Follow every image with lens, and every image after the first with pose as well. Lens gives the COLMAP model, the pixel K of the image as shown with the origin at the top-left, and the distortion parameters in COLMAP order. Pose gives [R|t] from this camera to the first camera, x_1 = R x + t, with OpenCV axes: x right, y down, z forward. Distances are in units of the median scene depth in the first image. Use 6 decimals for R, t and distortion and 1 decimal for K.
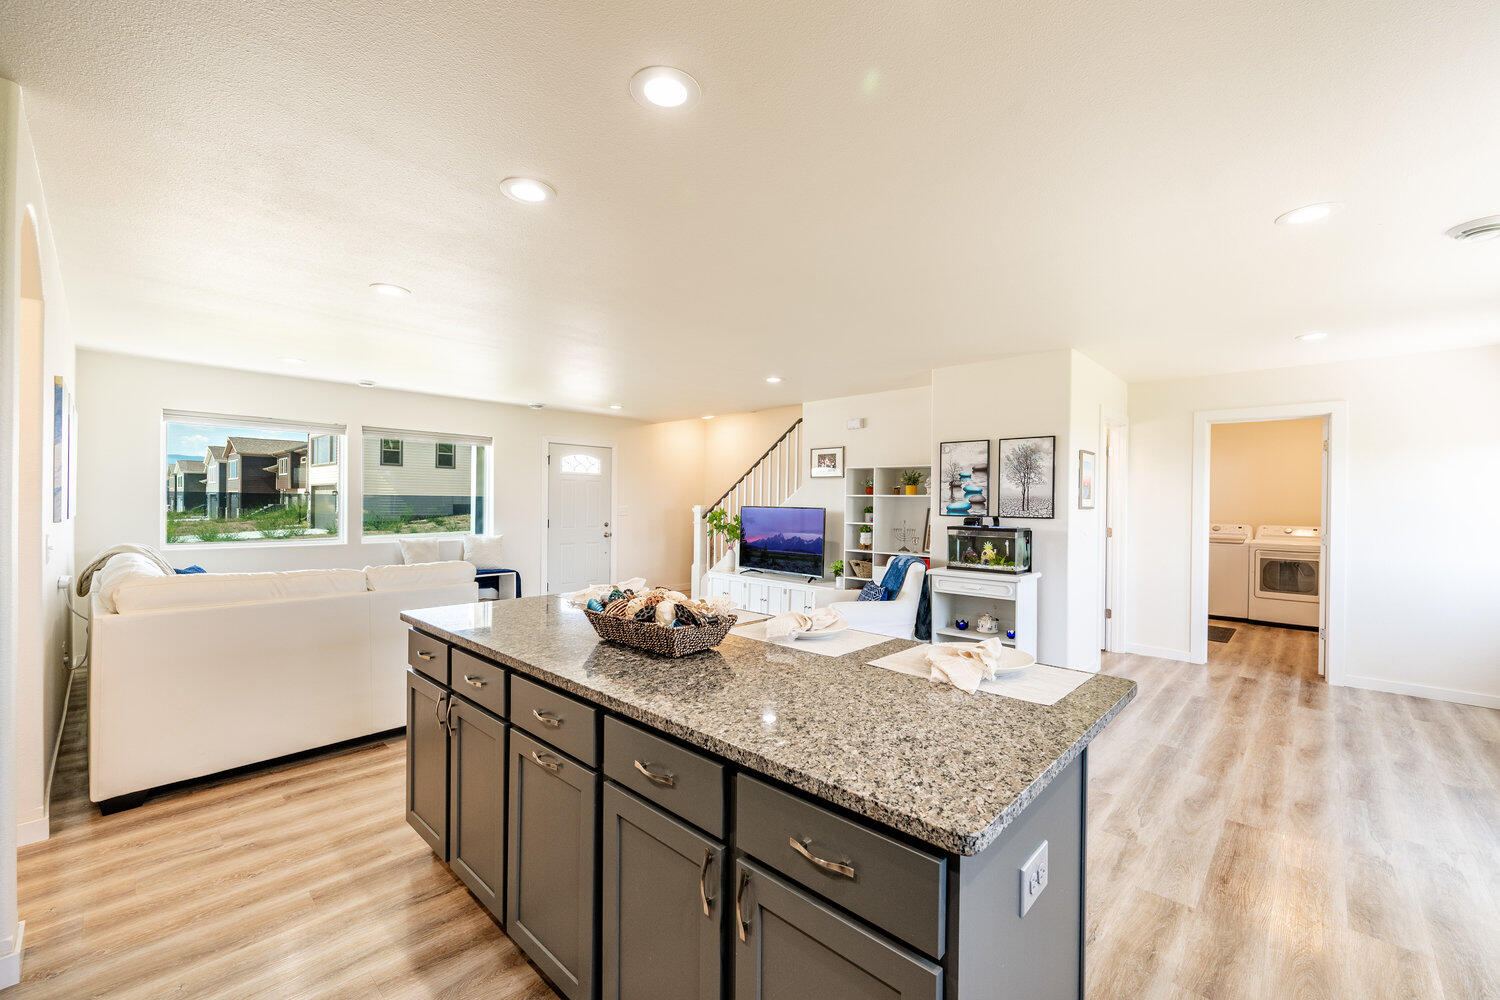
lens RADIAL K [[574.8, 0, 783.6], [0, 574.8, 504.1], [0, 0, 1]] dist [-0.006316, 0.000082]
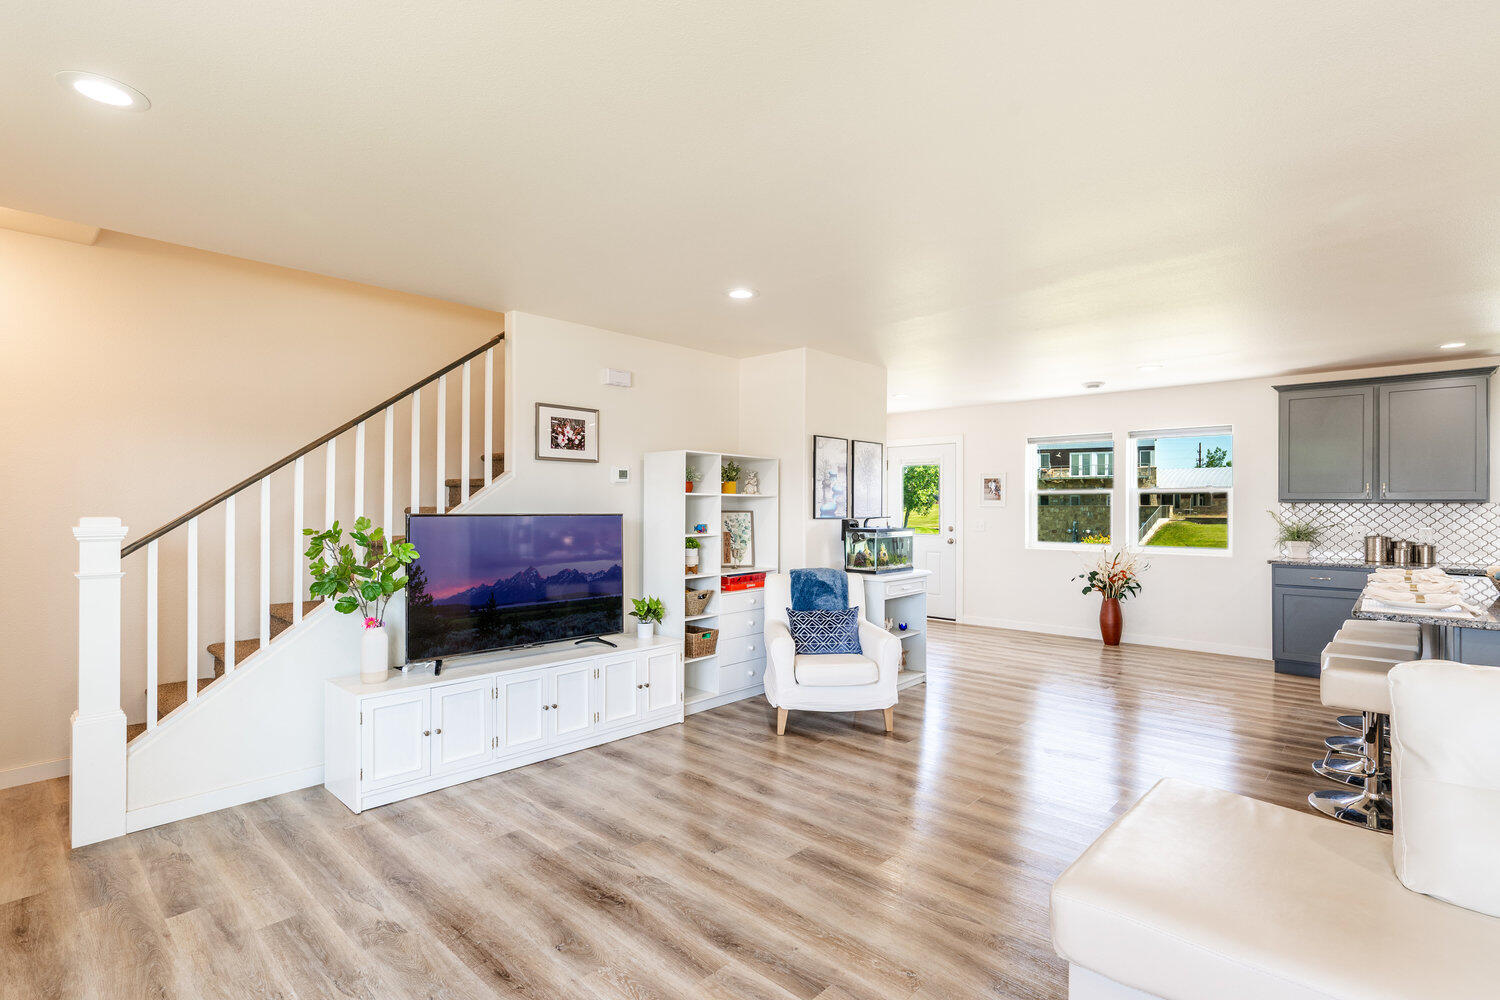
lens RADIAL K [[709.4, 0, 754.4], [0, 709.4, 502.1], [0, 0, 1]] dist [-0.006619, 0.001085]
pose [[0.052508, -0.002699, 0.998617, -0.813089], [0.003543, 0.999991, 0.002516, -0.008312], [-0.998614, 0.003406, 0.052517, 1.045103]]
